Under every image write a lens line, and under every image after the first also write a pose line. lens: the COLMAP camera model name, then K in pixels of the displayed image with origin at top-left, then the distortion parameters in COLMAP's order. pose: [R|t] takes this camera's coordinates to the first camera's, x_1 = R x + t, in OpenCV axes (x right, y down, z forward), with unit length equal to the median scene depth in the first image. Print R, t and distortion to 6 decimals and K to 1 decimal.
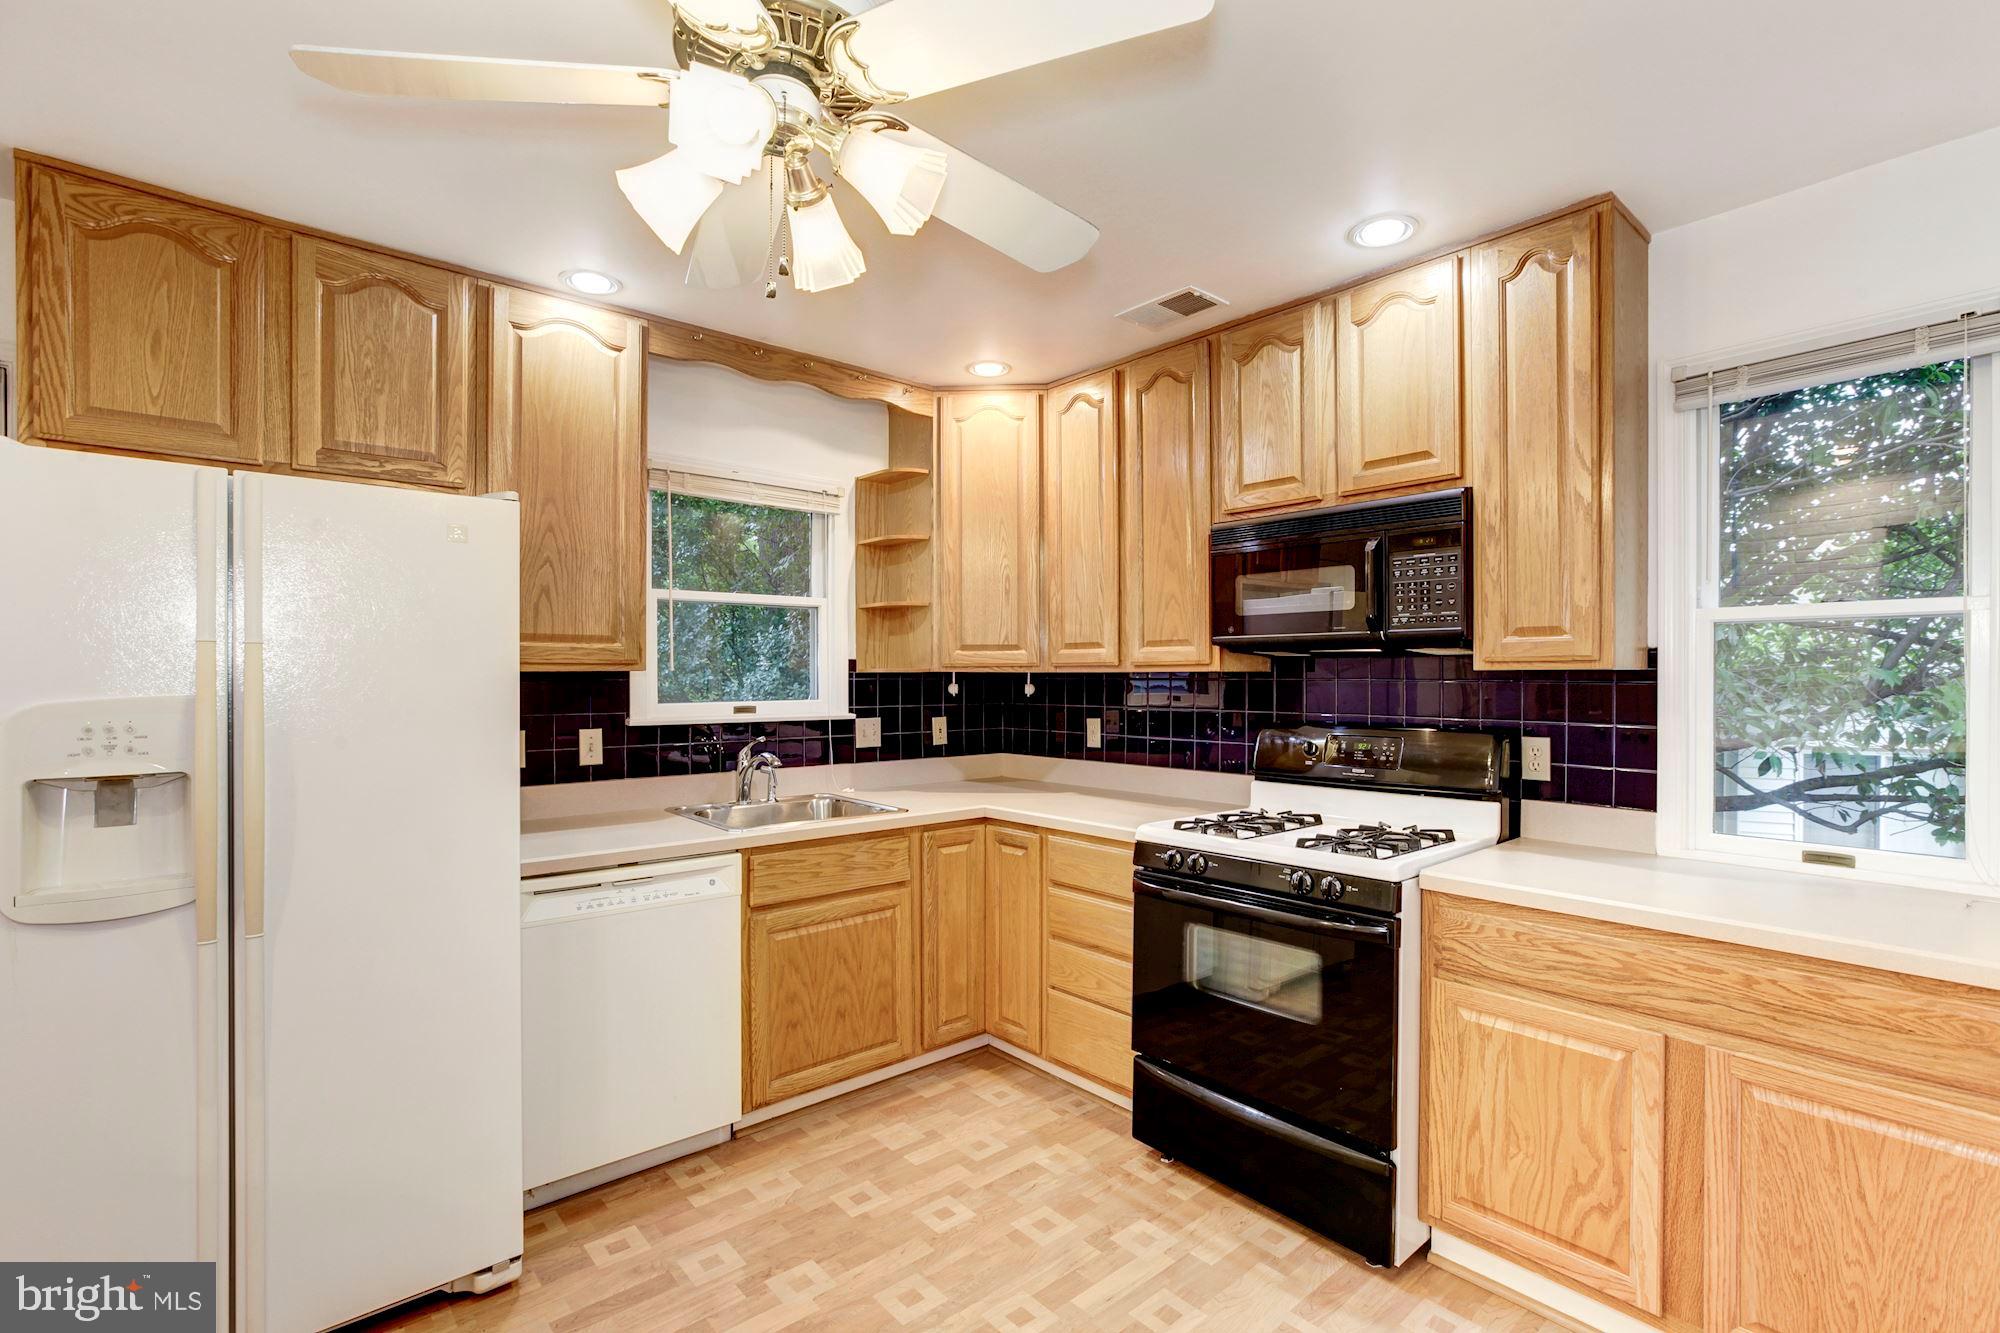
lens RADIAL K [[919.1, 0, 1002.9], [0, 919.1, 676.7], [0, 0, 1]] dist [-0.033438, 0.014427]
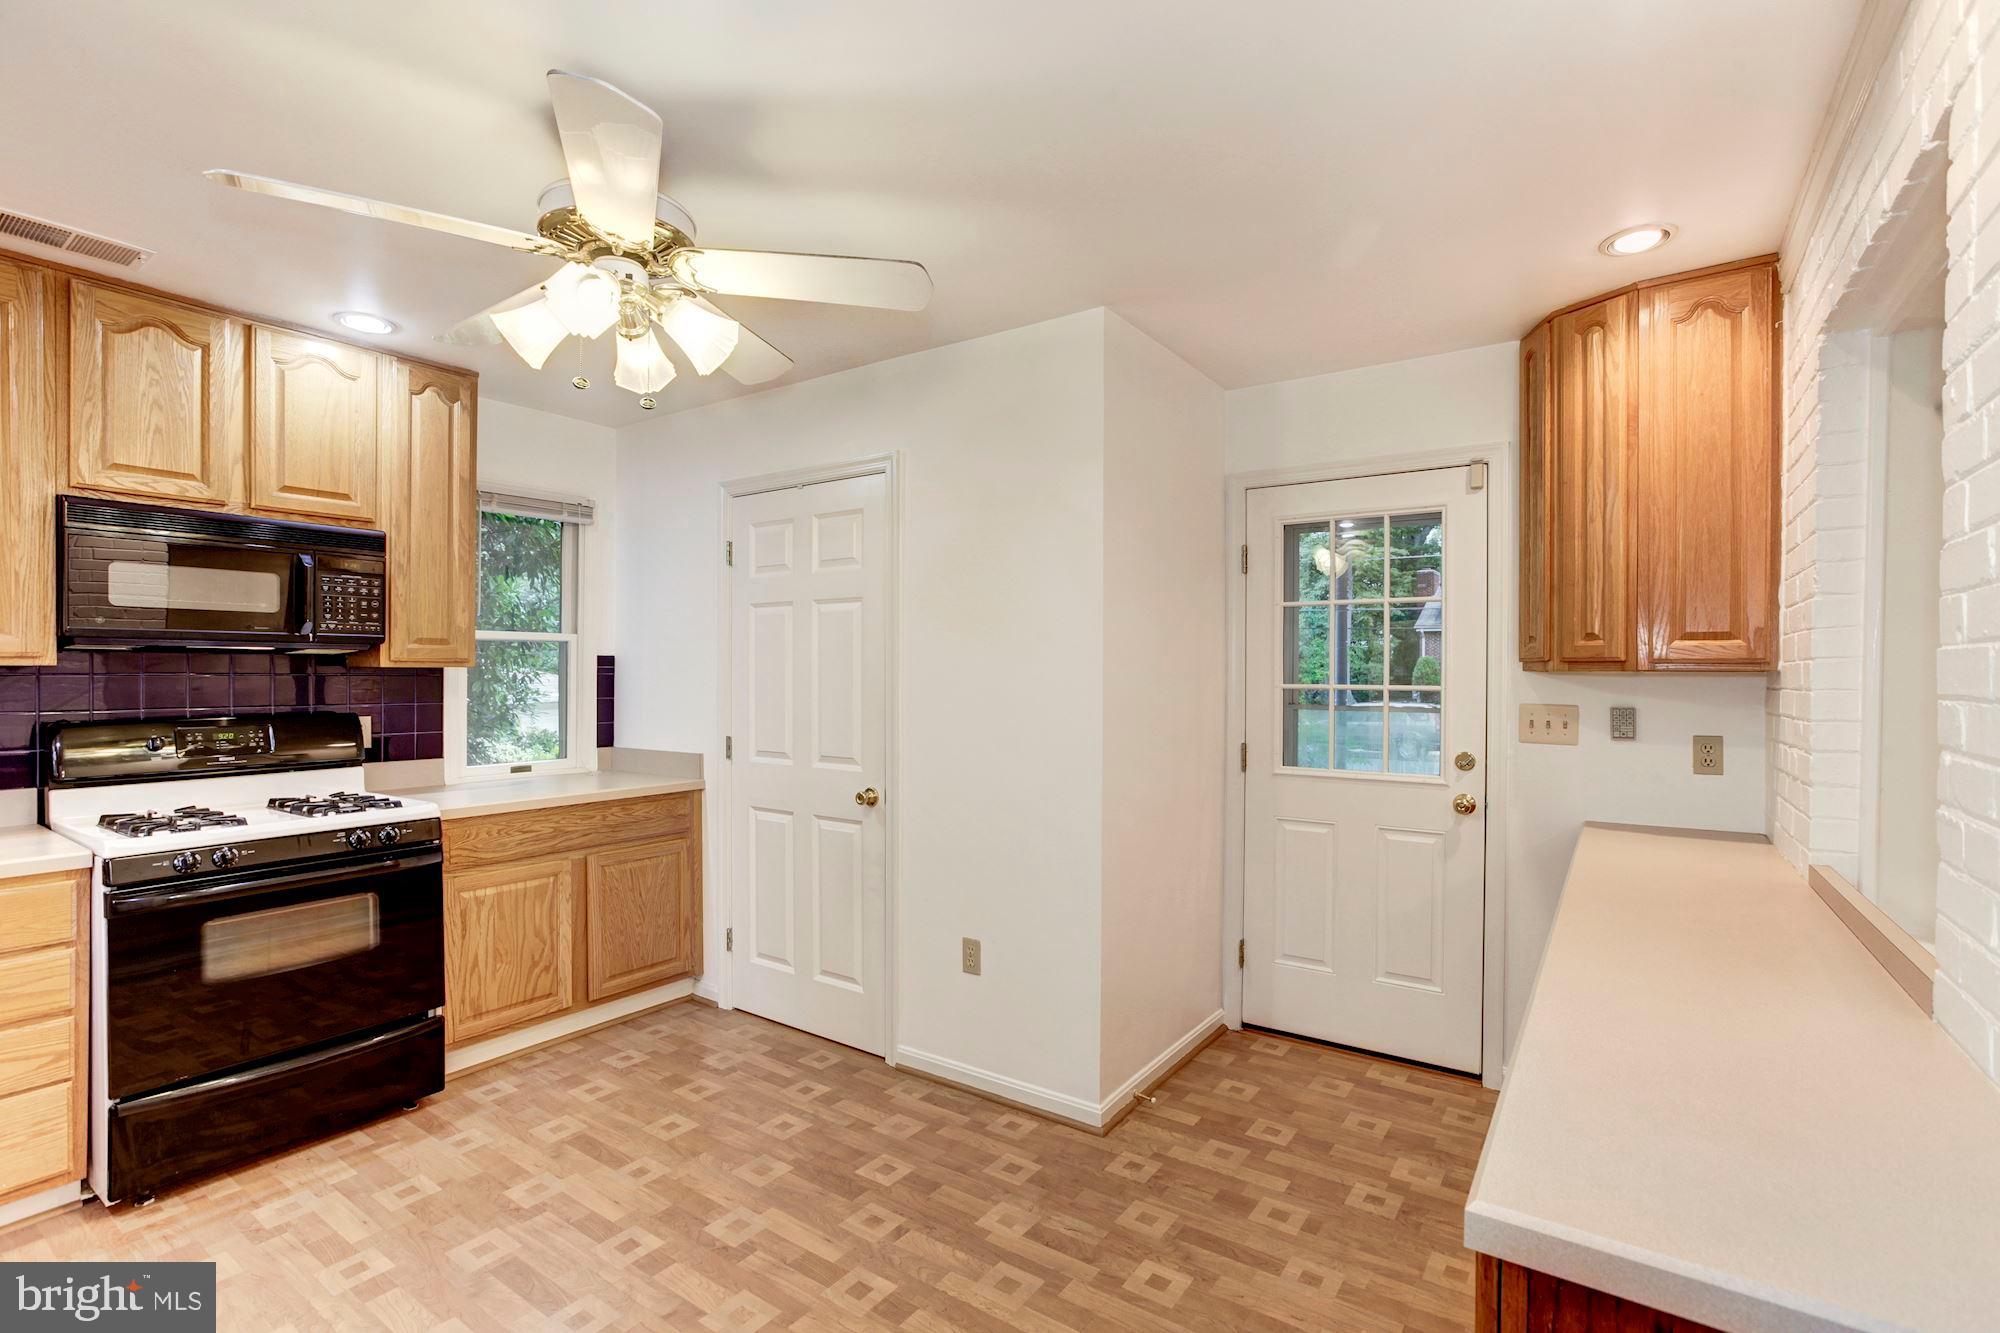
lens RADIAL K [[919.1, 0, 1002.3], [0, 919.1, 668.6], [0, 0, 1]] dist [-0.033438, 0.014427]
pose [[-0.250865, 0.001606, 0.968021, -1.058477], [-0.001530, 0.999997, -0.002055, -0.003733], [-0.968021, -0.001996, -0.250862, 0.463416]]
